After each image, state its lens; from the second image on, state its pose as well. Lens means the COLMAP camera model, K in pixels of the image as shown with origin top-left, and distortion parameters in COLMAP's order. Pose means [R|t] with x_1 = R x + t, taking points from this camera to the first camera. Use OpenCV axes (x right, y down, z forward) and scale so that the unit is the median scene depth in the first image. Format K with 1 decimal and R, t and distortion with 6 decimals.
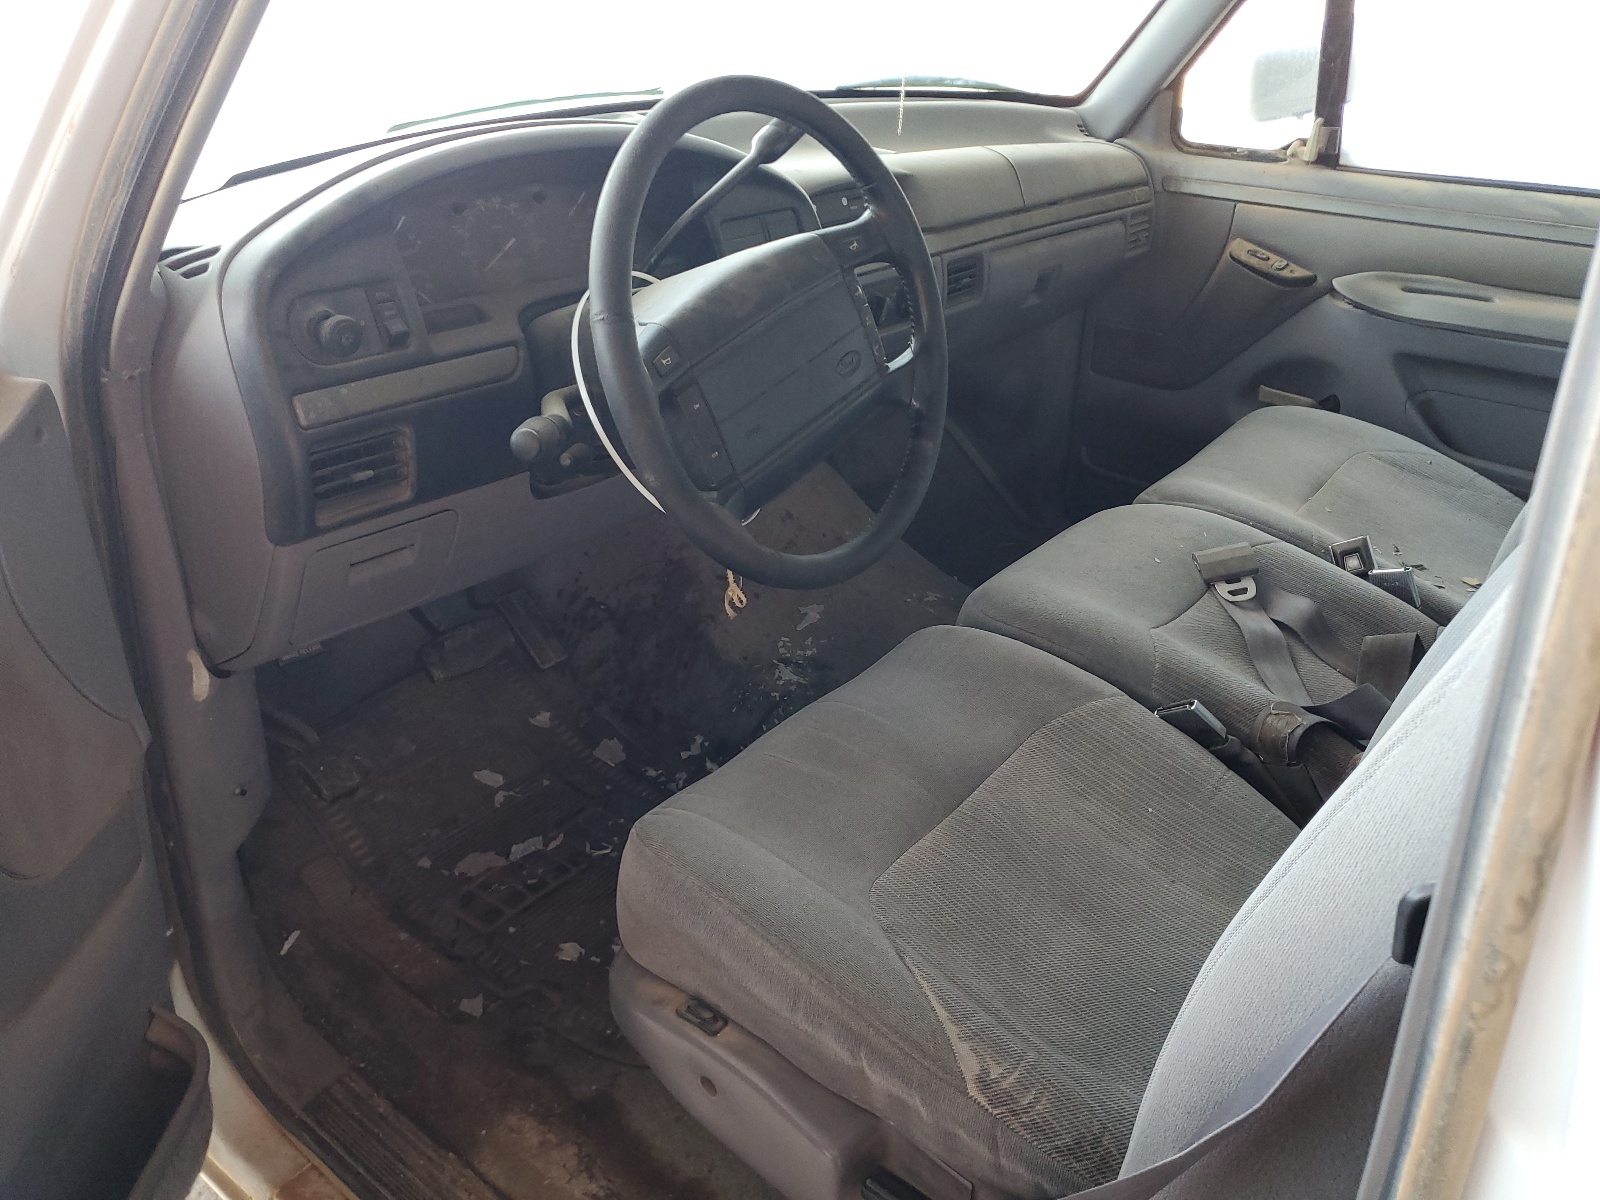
lens RADIAL K [[1220.3, 0, 800.0], [0, 1220.3, 600.0], [0, 0, 1]] dist [0.062866, -0.121040]
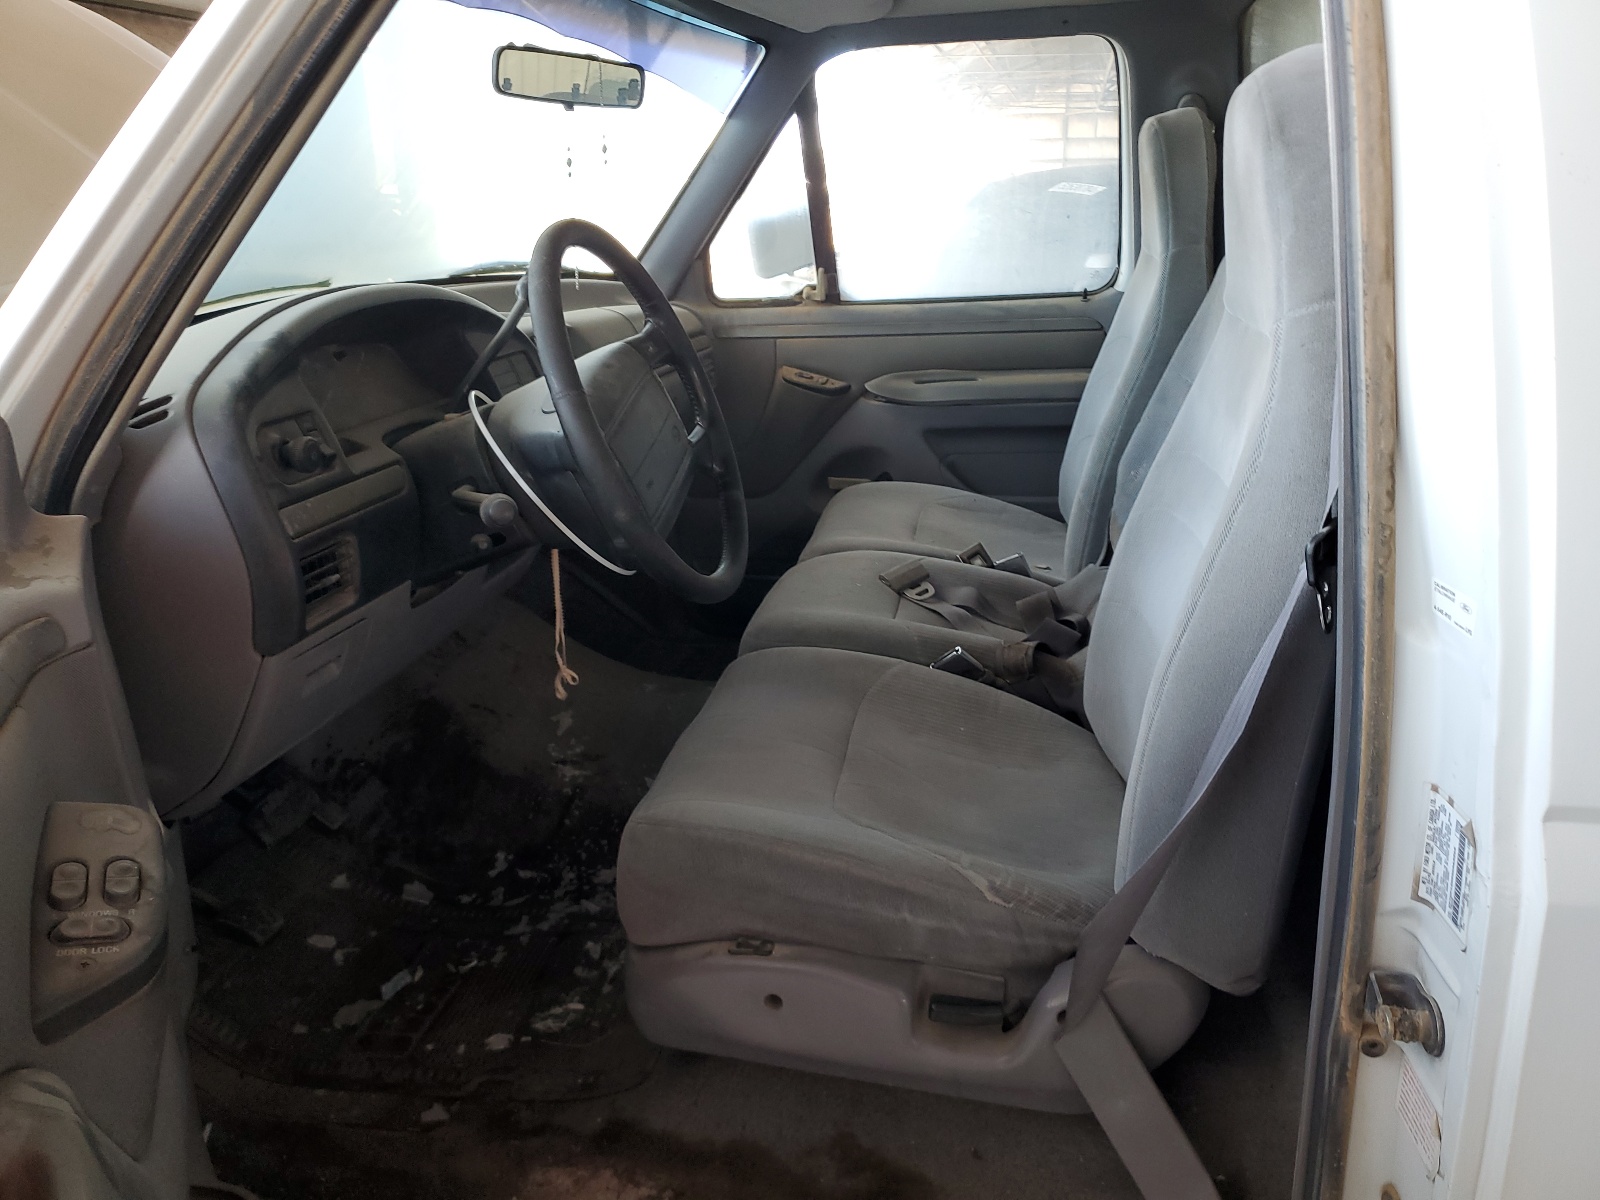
lens RADIAL K [[1212.0, 0, 800.0], [0, 1212.0, 600.0], [0, 0, 1]] dist [0.127813, -0.285062]
pose [[0.880174, -0.203656, 0.428740, -0.307524], [0.271509, 0.956926, -0.102839, 0.096525], [-0.389328, 0.206923, 0.897556, -0.102414]]
